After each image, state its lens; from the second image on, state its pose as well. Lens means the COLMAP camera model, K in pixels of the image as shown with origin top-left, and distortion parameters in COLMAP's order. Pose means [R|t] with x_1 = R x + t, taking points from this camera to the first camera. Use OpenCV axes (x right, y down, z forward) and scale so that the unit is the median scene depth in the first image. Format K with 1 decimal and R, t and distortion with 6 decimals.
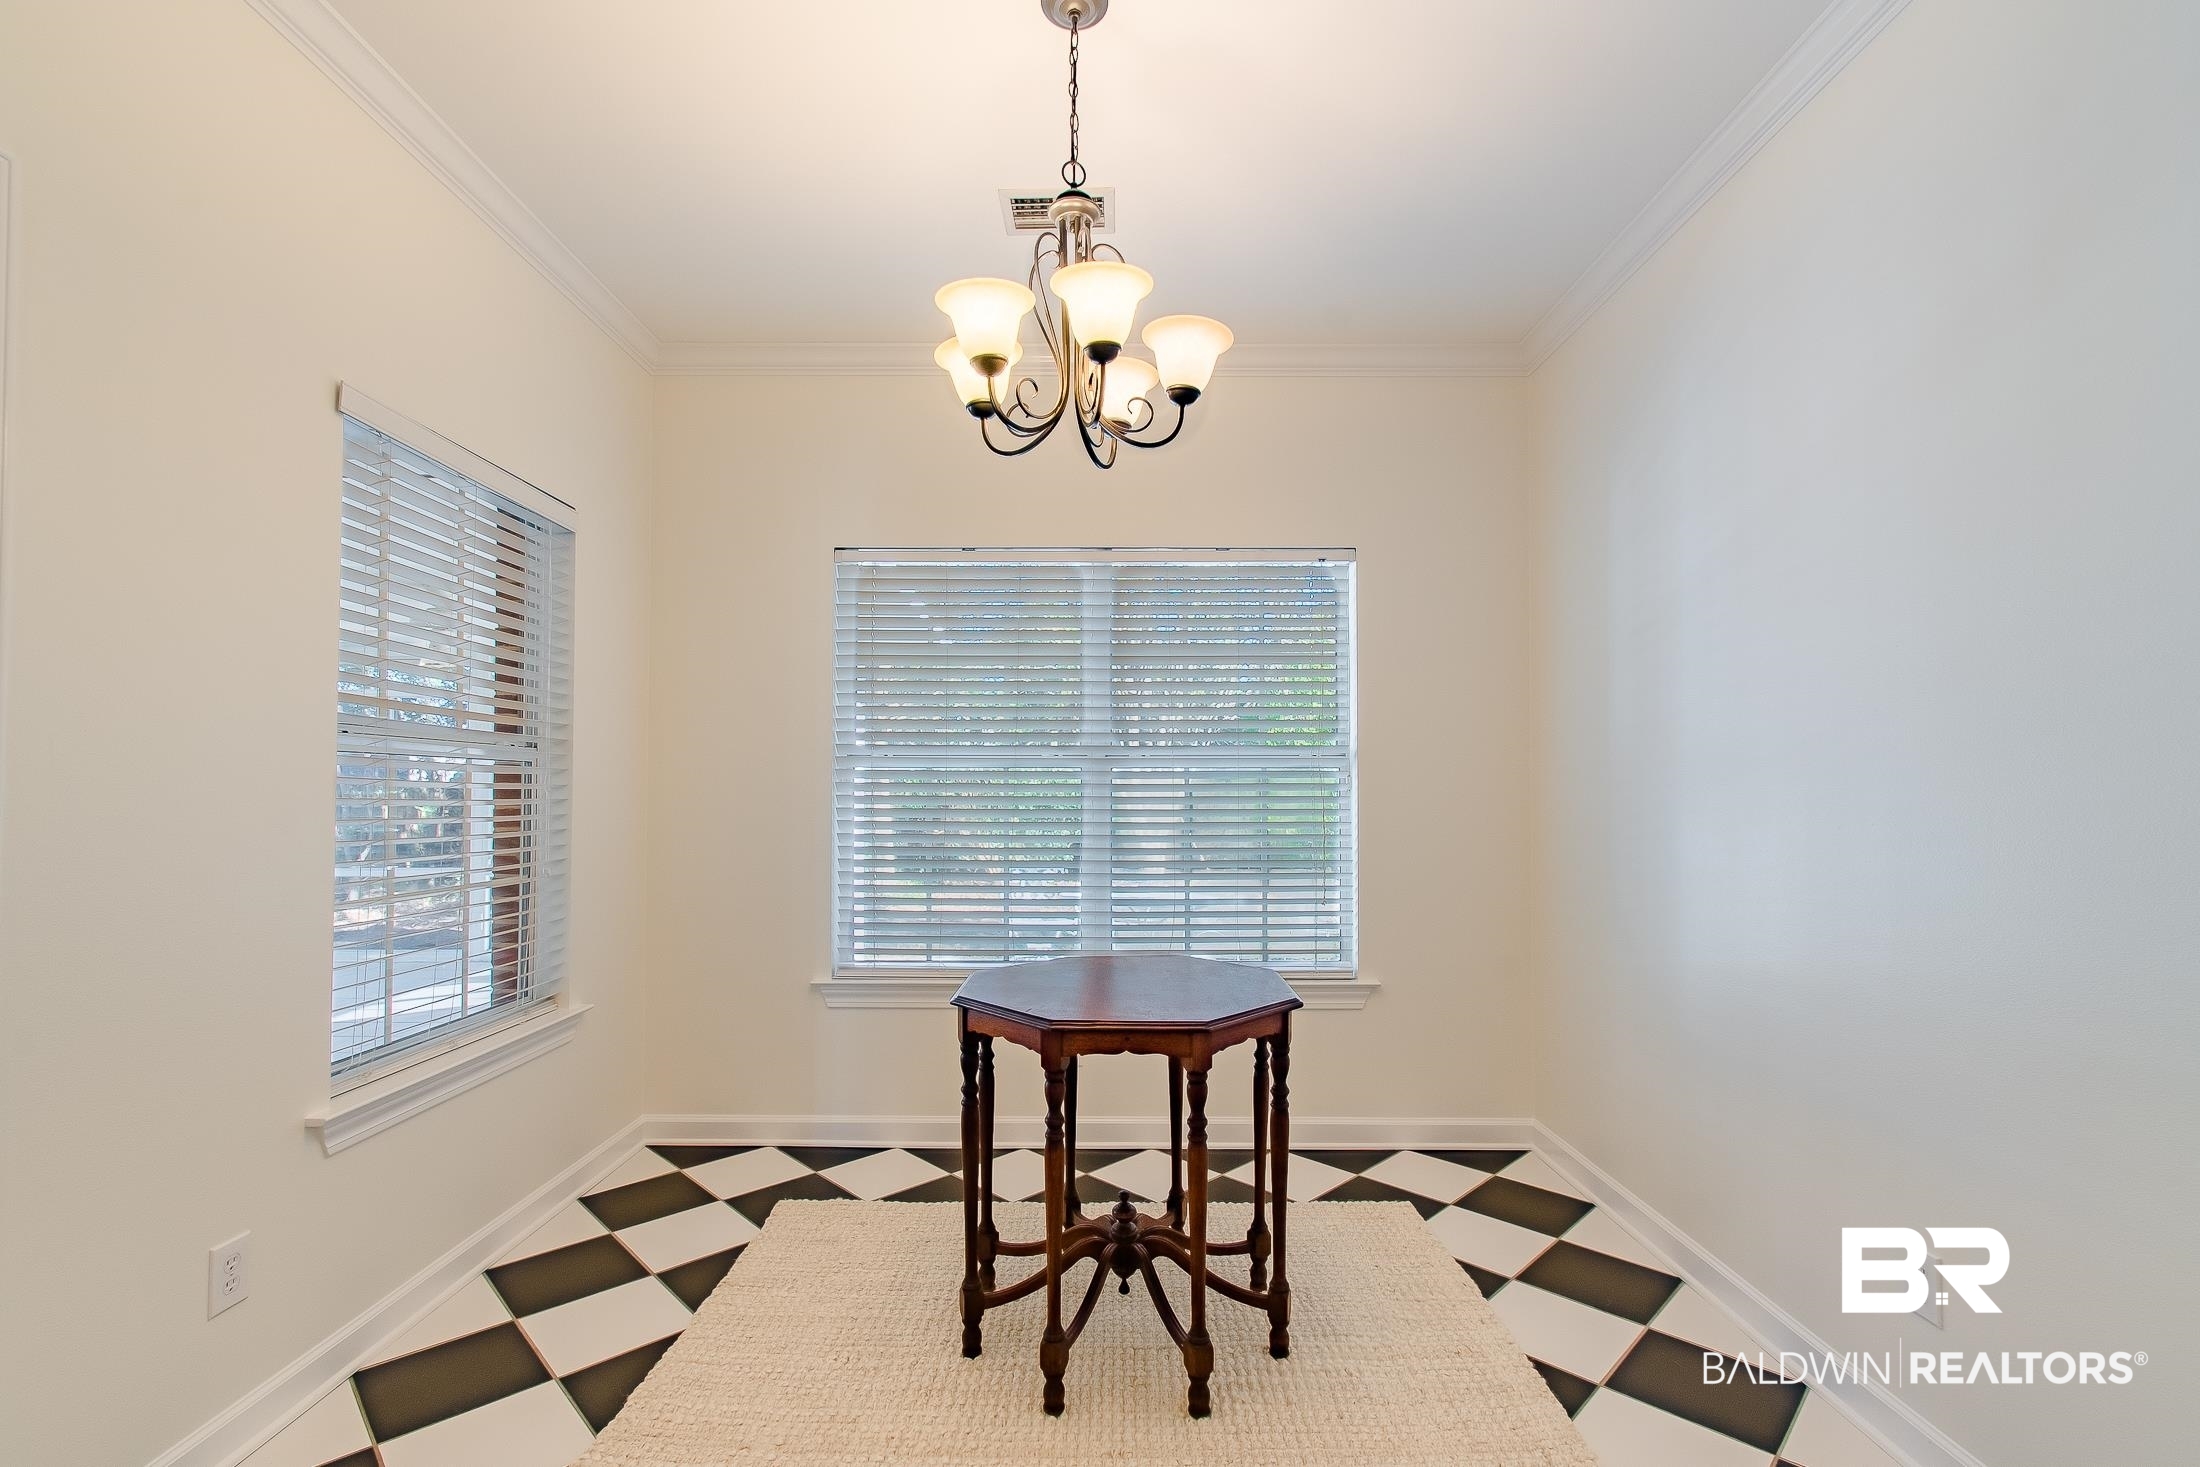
lens RADIAL K [[964.2, 0, 1106.5], [0, 964.2, 773.3], [0, 0, 1]] dist [0.001411, 0.000051]
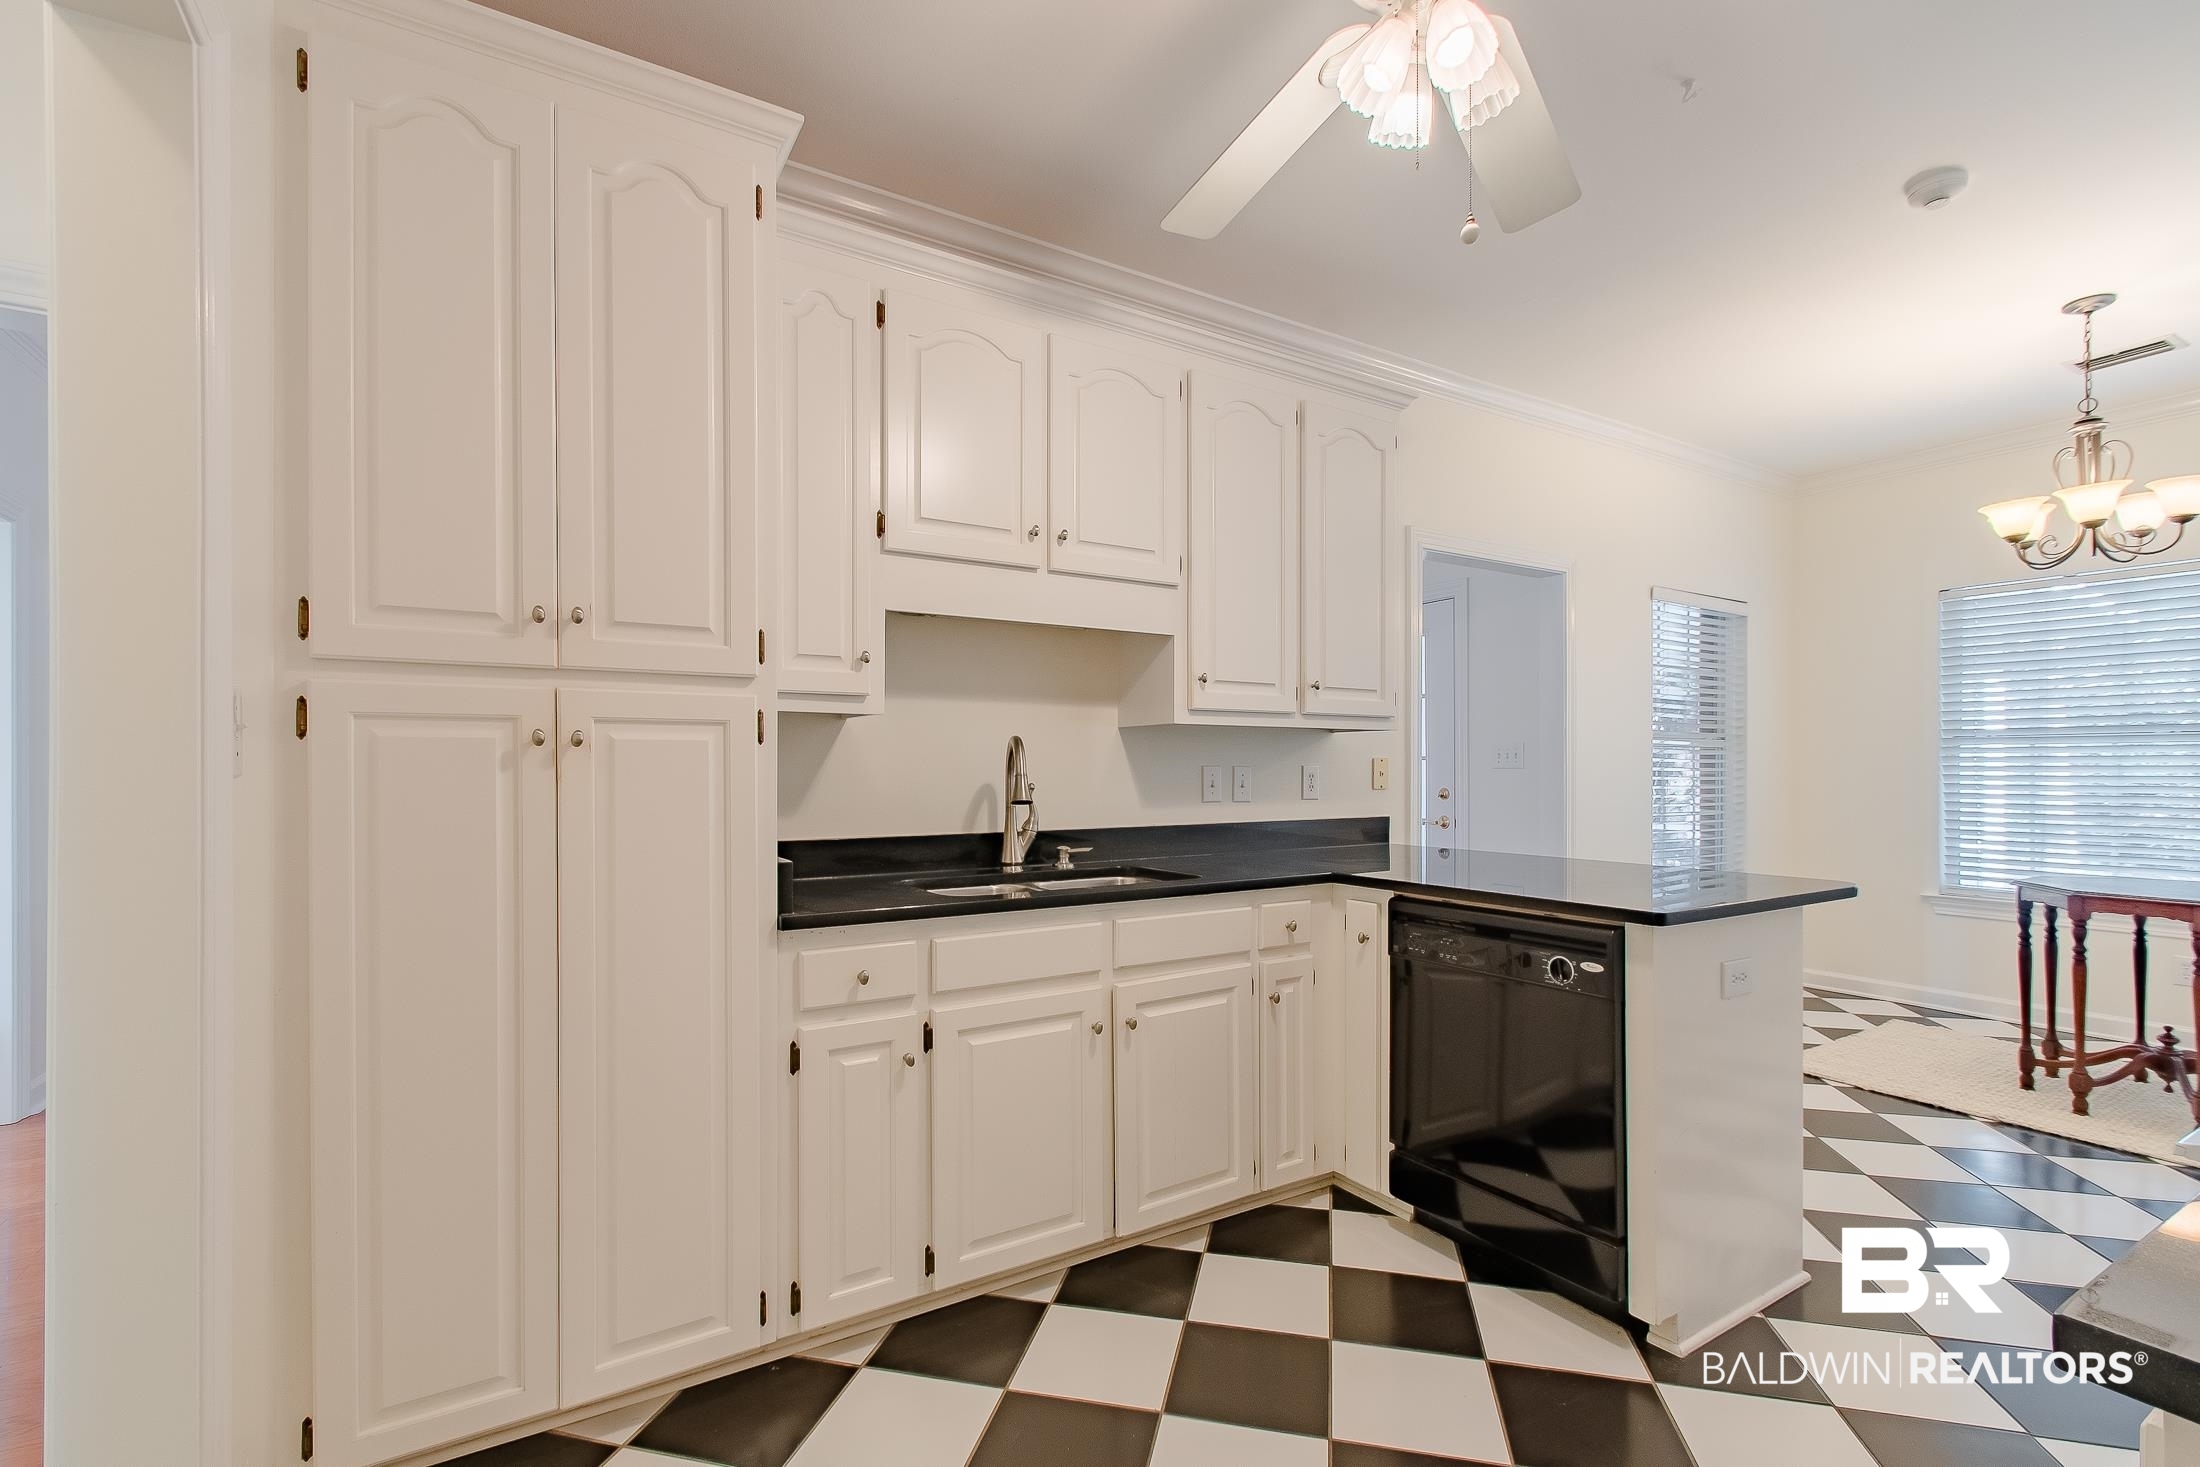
lens RADIAL K [[964.2, 0, 1106.5], [0, 964.2, 773.3], [0, 0, 1]] dist [0.001411, 0.000051]
pose [[0.521642, 0.000506, -0.853164, 0.343044], [0.026852, 0.999495, 0.017010, -0.025657], [0.852742, -0.031782, 0.521365, -0.929872]]
